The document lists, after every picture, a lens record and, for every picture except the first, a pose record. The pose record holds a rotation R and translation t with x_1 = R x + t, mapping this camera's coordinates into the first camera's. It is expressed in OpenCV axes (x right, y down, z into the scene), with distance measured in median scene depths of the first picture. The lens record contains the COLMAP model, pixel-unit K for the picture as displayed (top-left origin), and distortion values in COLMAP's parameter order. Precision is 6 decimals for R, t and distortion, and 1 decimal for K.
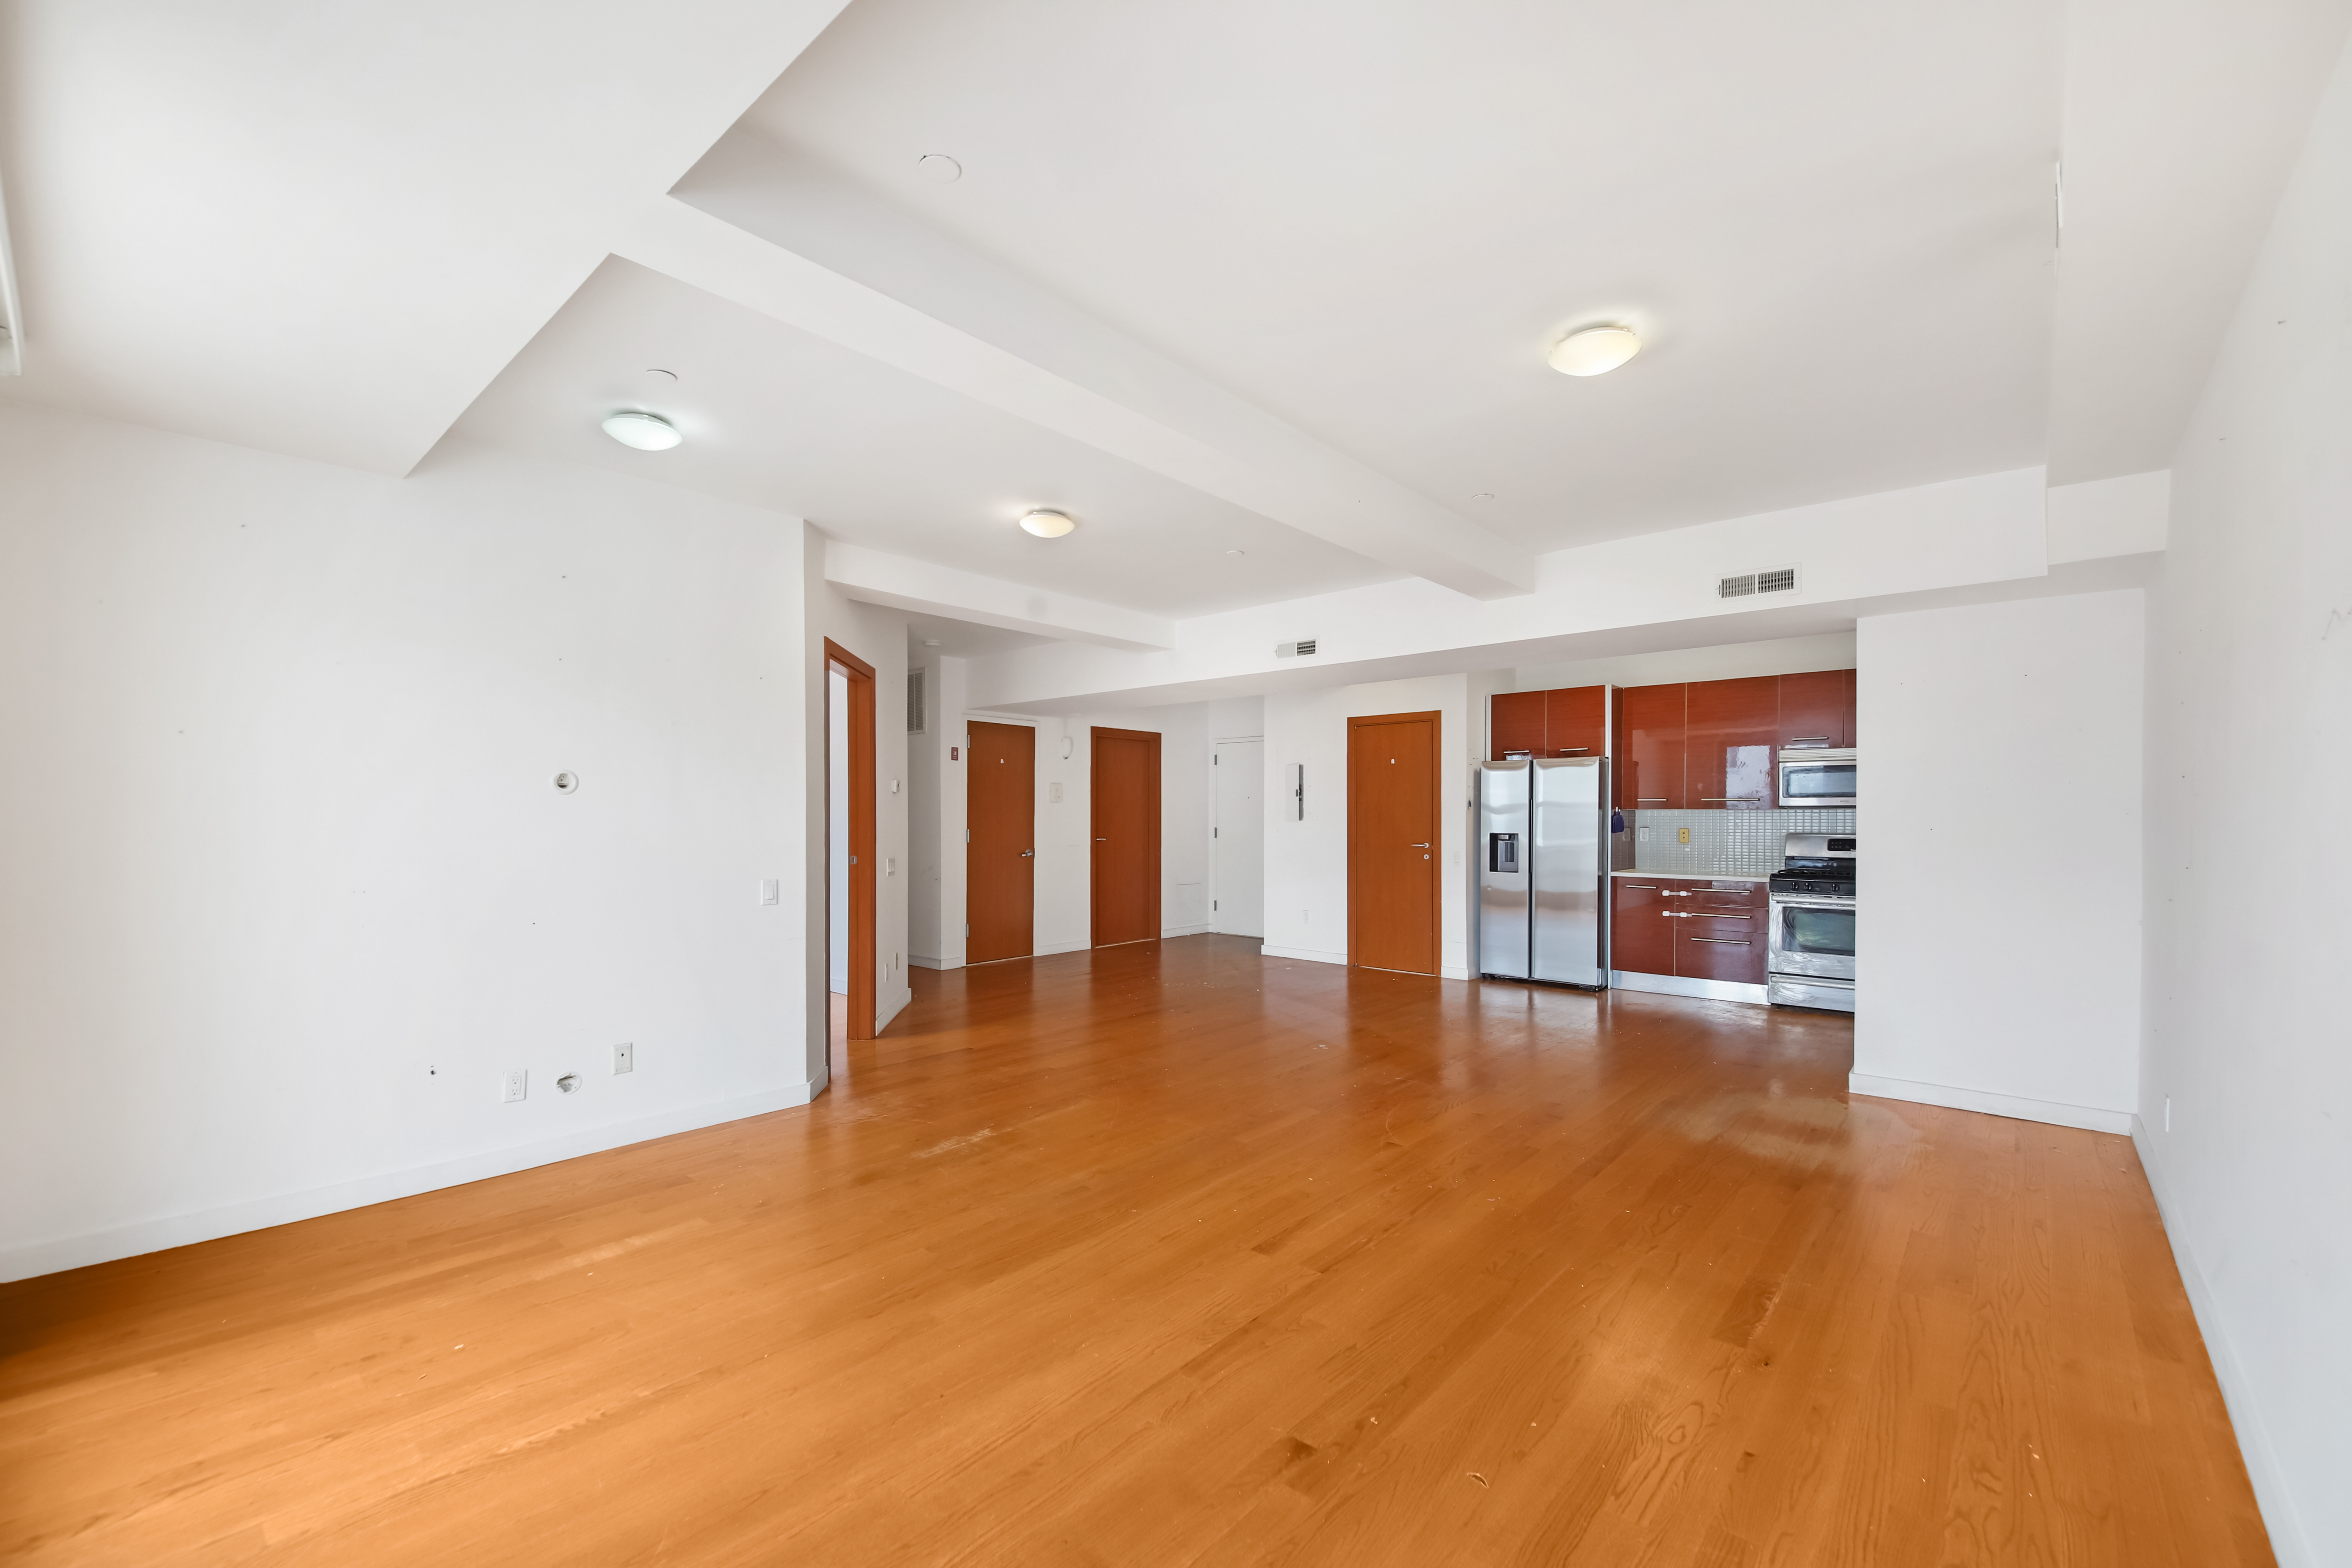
lens RADIAL K [[941.7, 0, 1174.7], [0, 941.7, 804.2], [0, 0, 1]] dist [-0.004531, -0.000486]
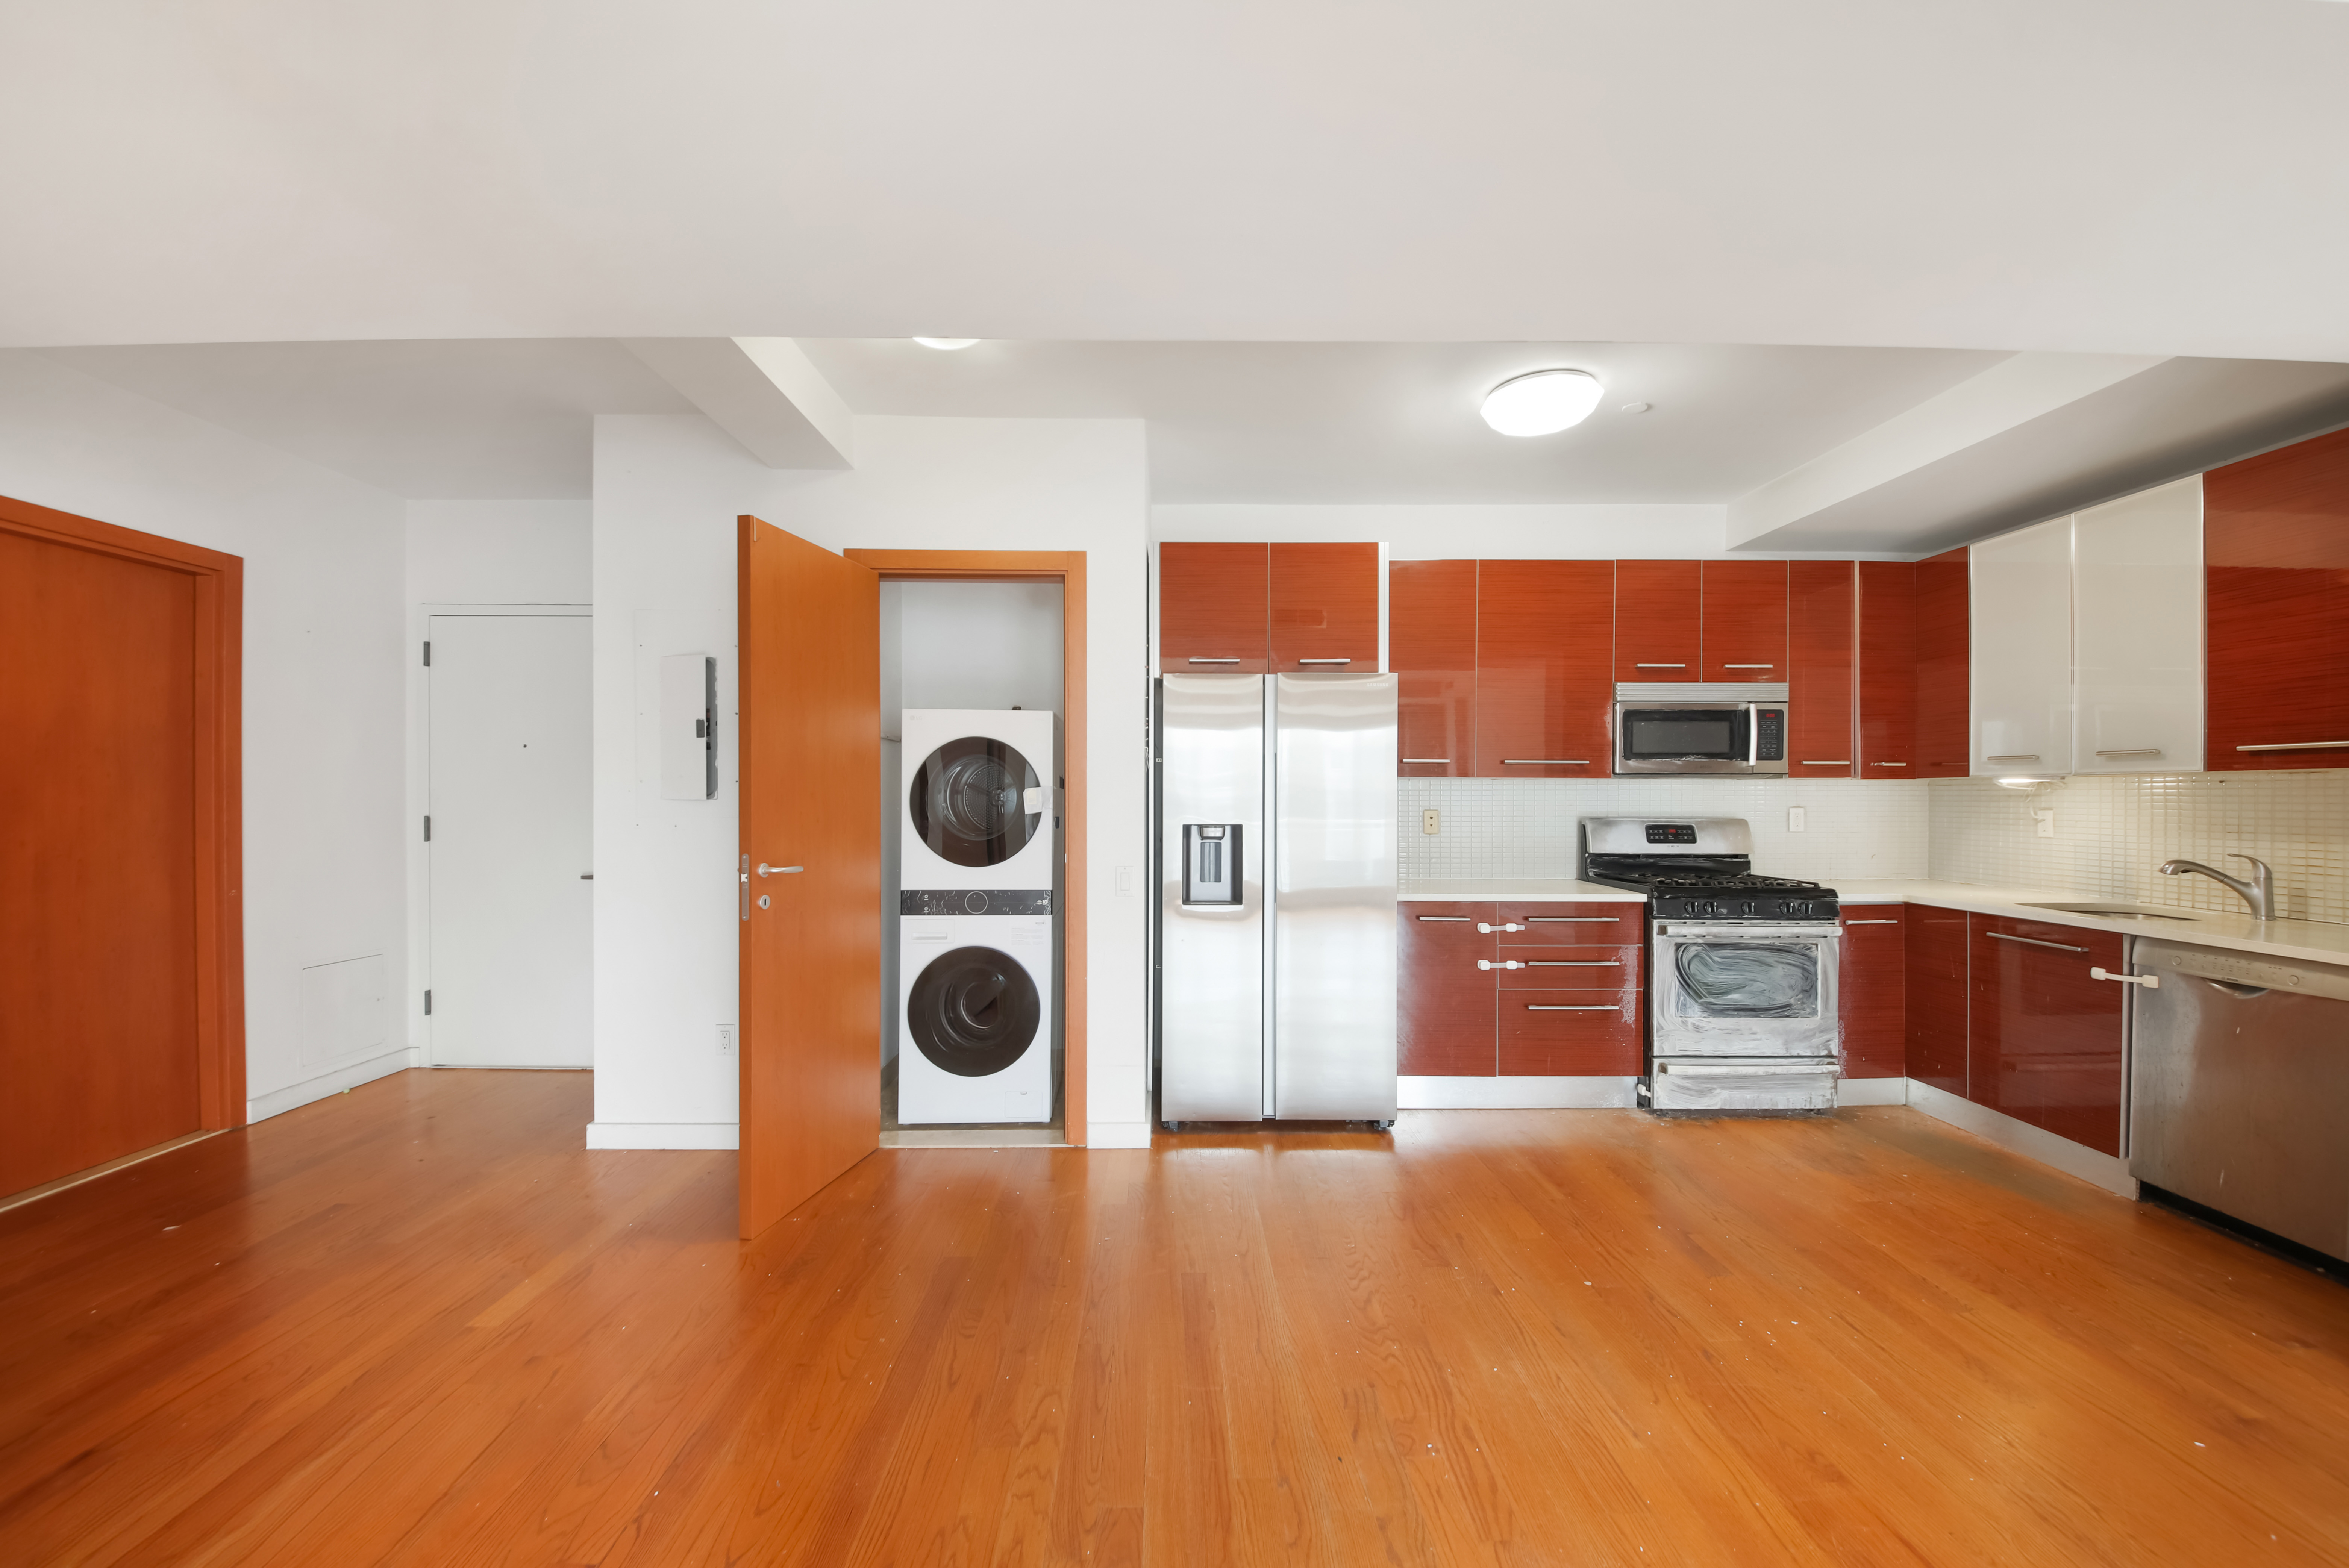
lens RADIAL K [[940.4, 0, 1174.1], [0, 940.4, 805.6], [0, 0, 1]] dist [-0.004531, -0.000486]
pose [[0.742844, -0.006768, 0.669430, 0.014564], [-0.011166, 0.999685, 0.022497, 0.010508], [-0.669371, -0.024187, 0.742534, 0.622588]]
